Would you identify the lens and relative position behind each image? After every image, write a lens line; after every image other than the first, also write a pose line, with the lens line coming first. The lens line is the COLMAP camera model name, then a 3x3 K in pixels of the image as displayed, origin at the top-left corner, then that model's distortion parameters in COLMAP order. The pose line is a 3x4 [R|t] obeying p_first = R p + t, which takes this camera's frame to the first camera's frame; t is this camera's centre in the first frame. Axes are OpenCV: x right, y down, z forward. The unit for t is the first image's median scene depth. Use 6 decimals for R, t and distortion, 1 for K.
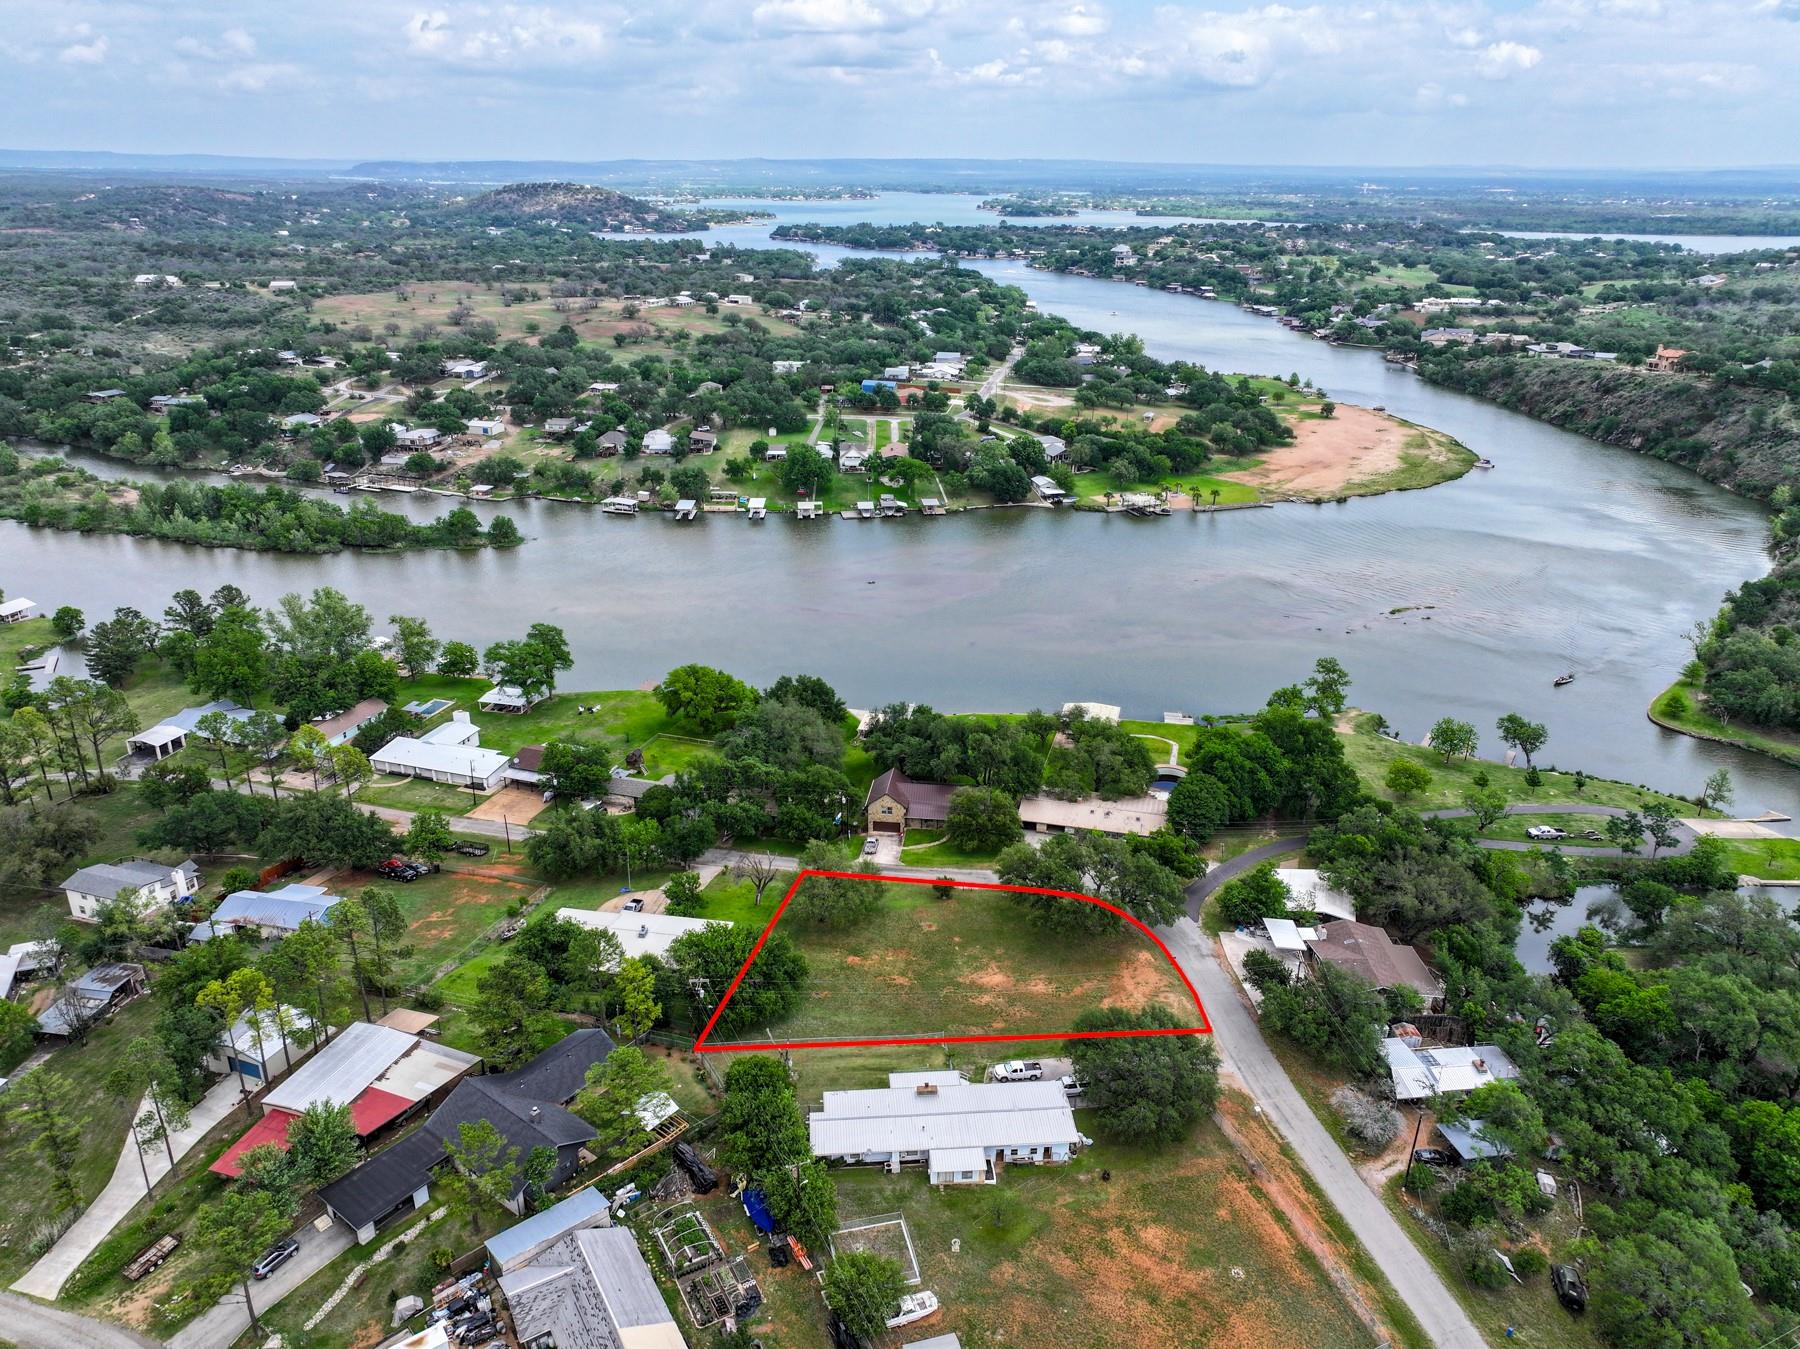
lens RADIAL K [[1275.0, 0, 908.9], [0, 1275.0, 652.4], [0, 0, 1]] dist [0.004241, 0.011552]
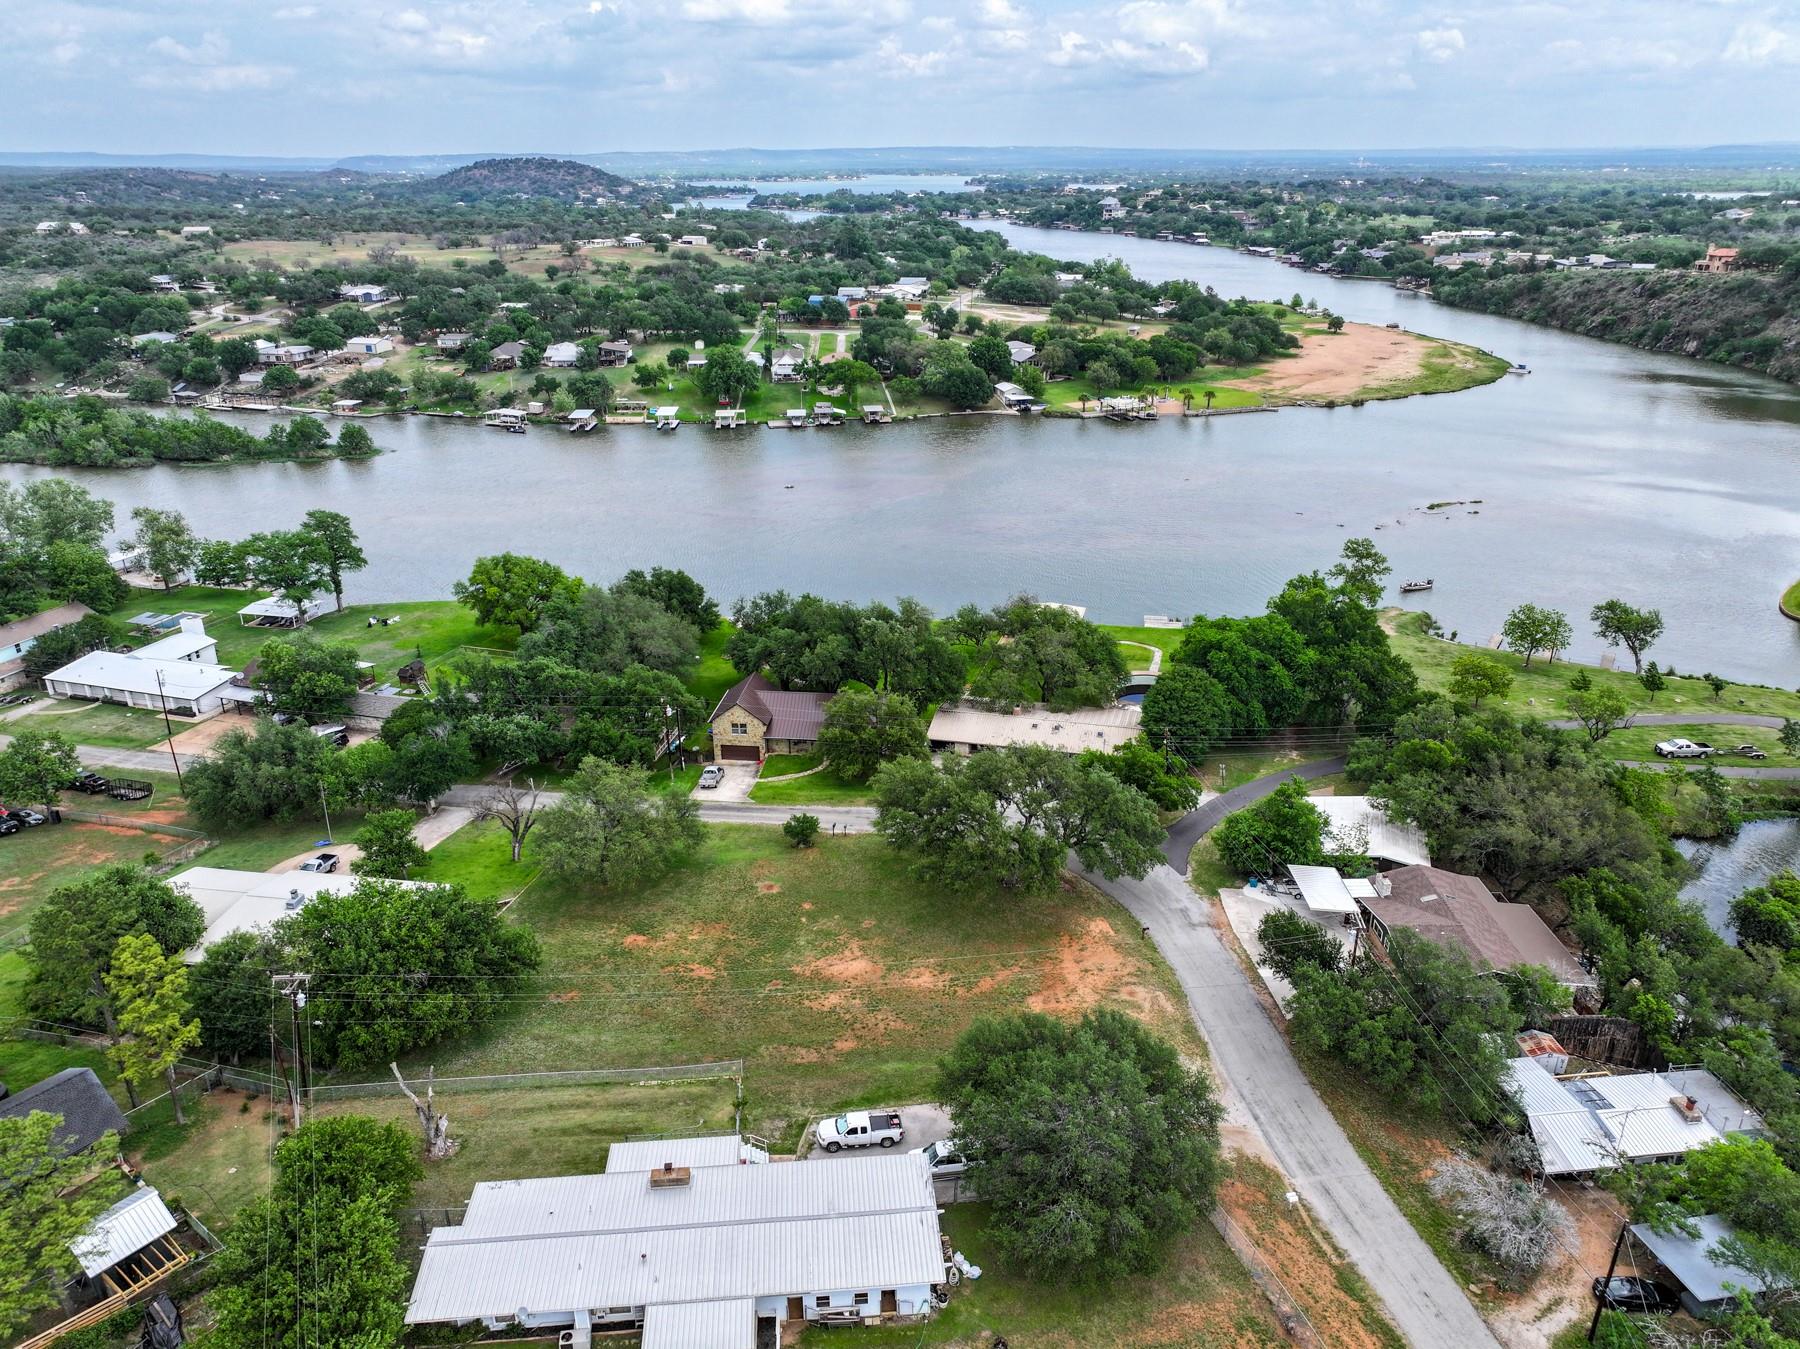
lens RADIAL K [[1268.7, 0, 907.5], [0, 1268.7, 663.1], [0, 0, 1]] dist [-0.000837, 0.020520]
pose [[0.999885, -0.015079, -0.001368, 0.037449], [0.015095, 0.999802, 0.012957, 0.039758], [0.001172, -0.012976, 0.999915, 0.152188]]
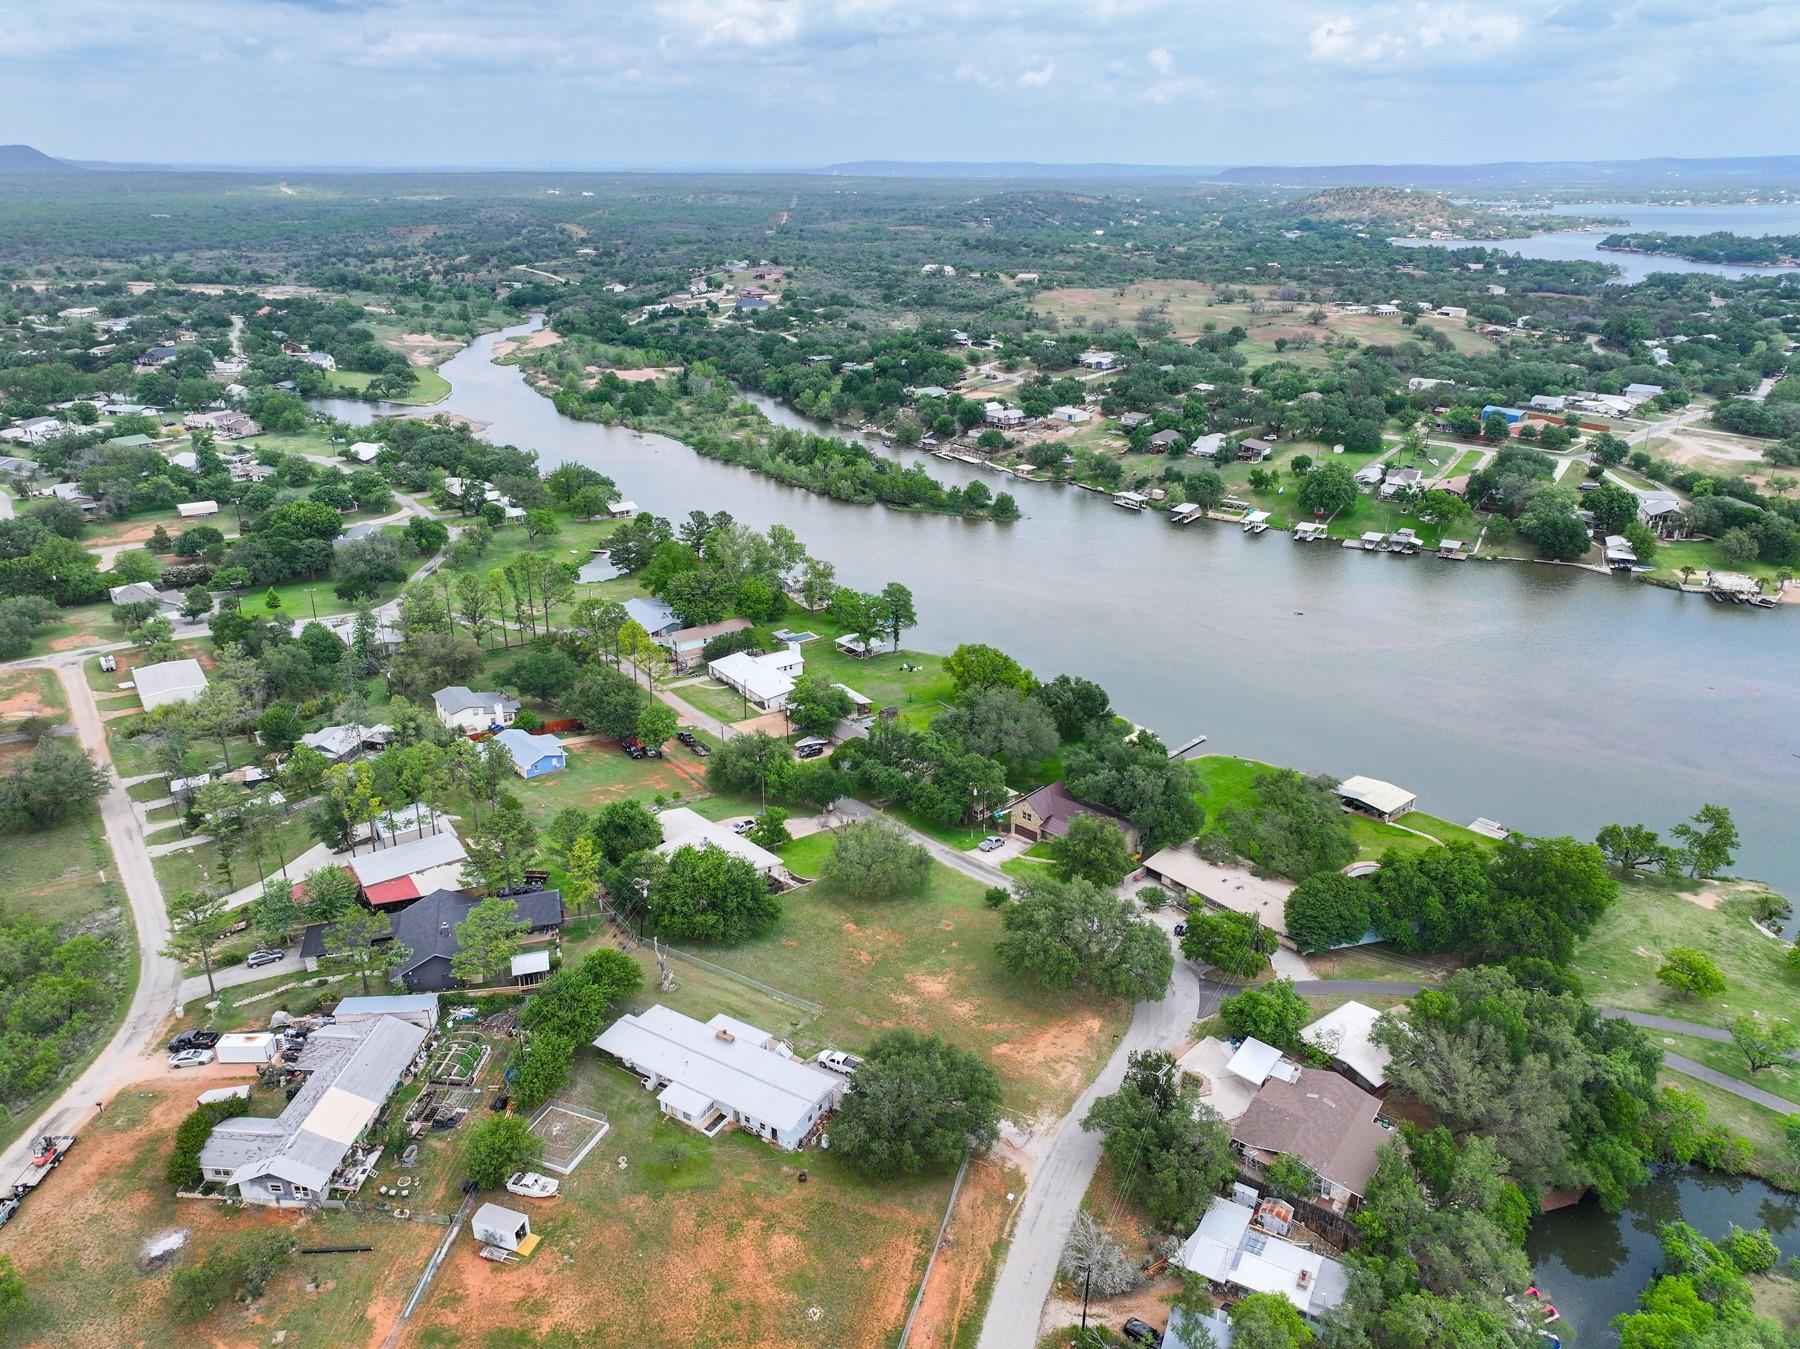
lens RADIAL K [[1268.7, 0, 907.5], [0, 1268.7, 663.1], [0, 0, 1]] dist [-0.000837, 0.020520]
pose [[0.810341, 0.207220, -0.548094, 0.207483], [-0.203990, 0.976633, 0.067647, -0.019497], [0.549305, 0.056989, 0.833677, 0.061075]]
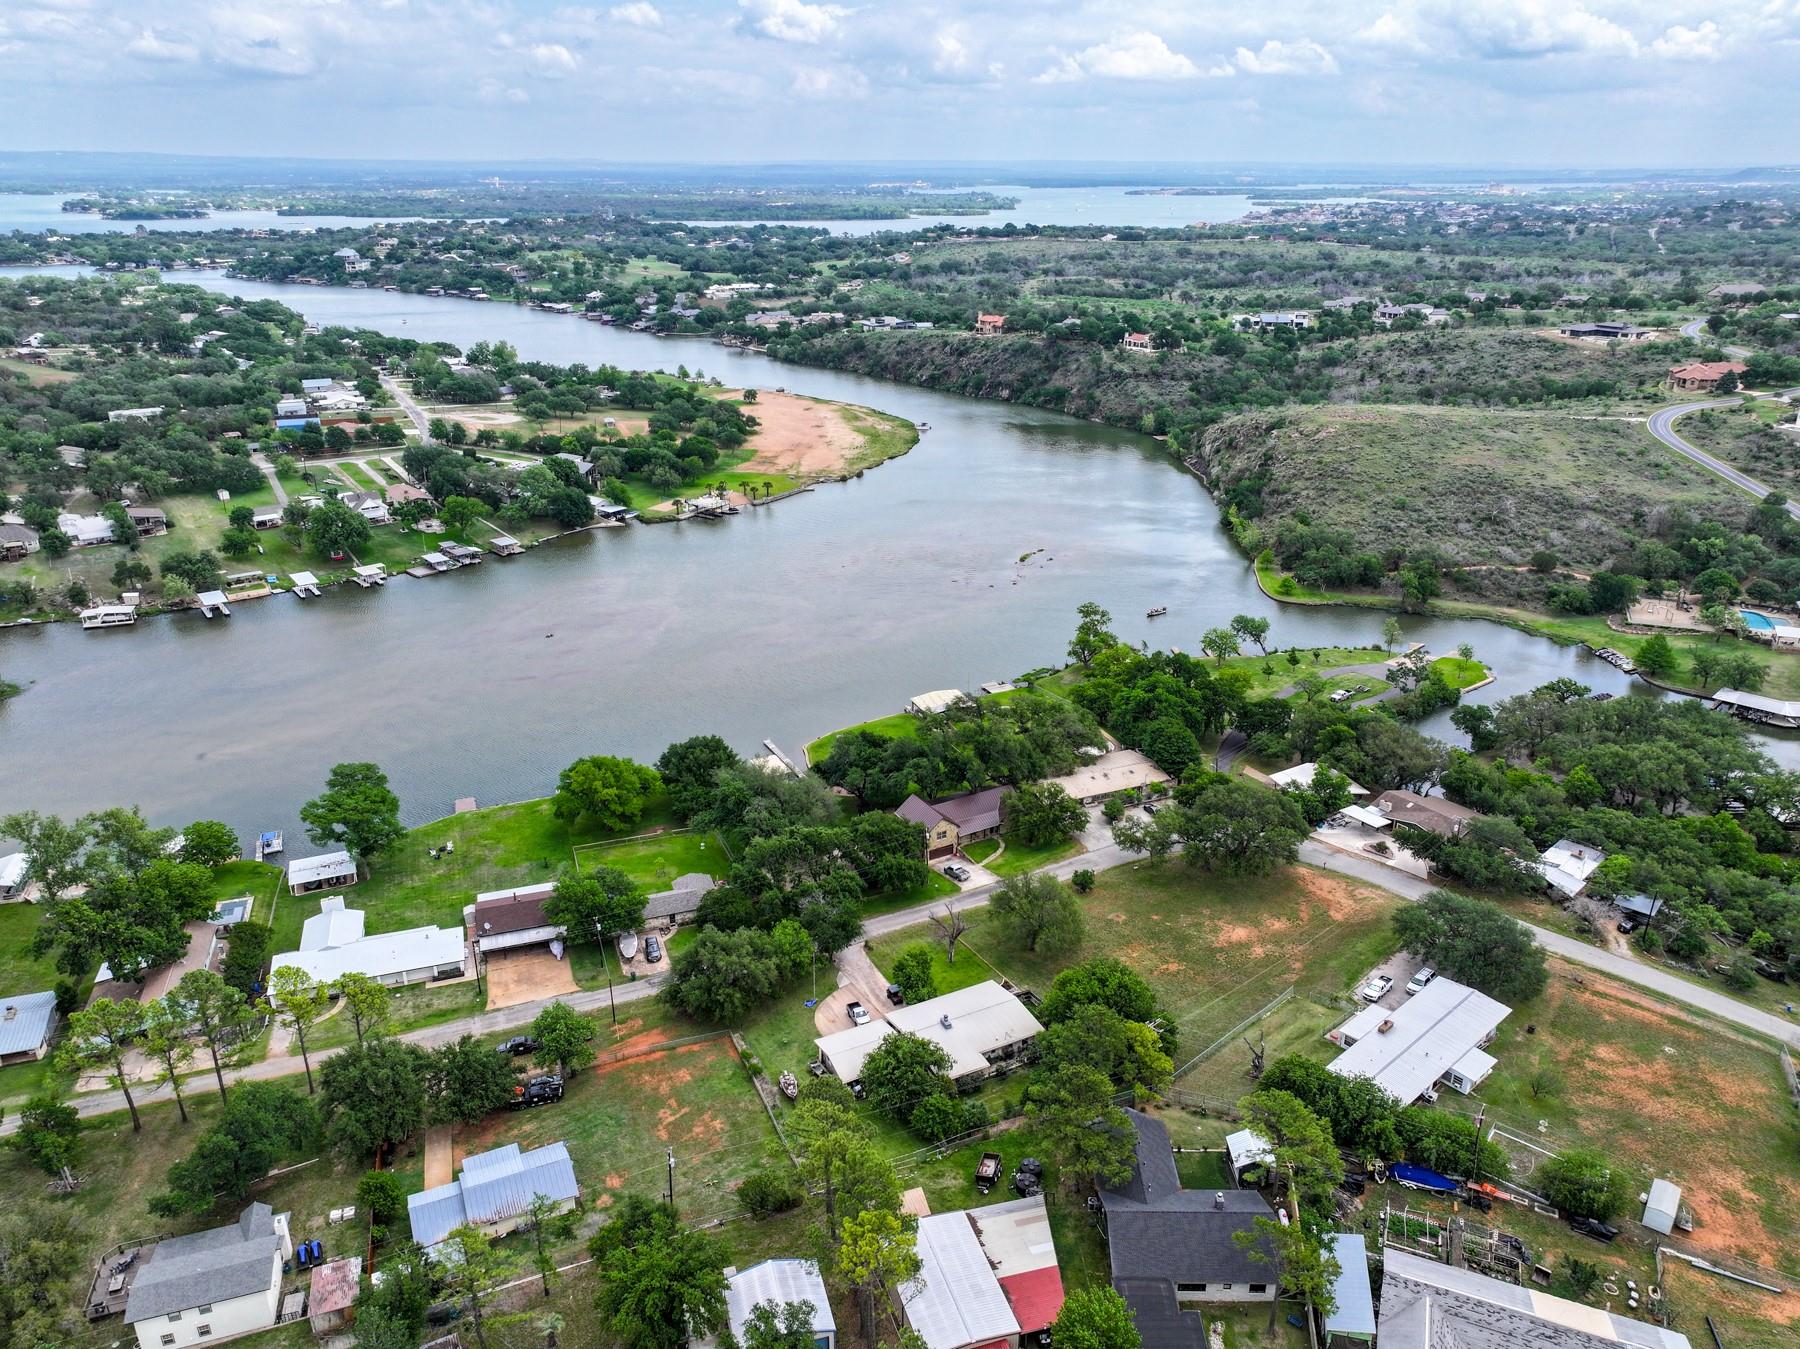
lens RADIAL K [[1278.6, 0, 910.7], [0, 1278.6, 647.8], [0, 0, 1]] dist [0.008720, -0.000085]
pose [[0.797742, -0.220474, 0.561247, -0.271627], [0.220412, 0.972969, 0.068922, -0.043083], [-0.561272, 0.068724, 0.824773, 0.098251]]
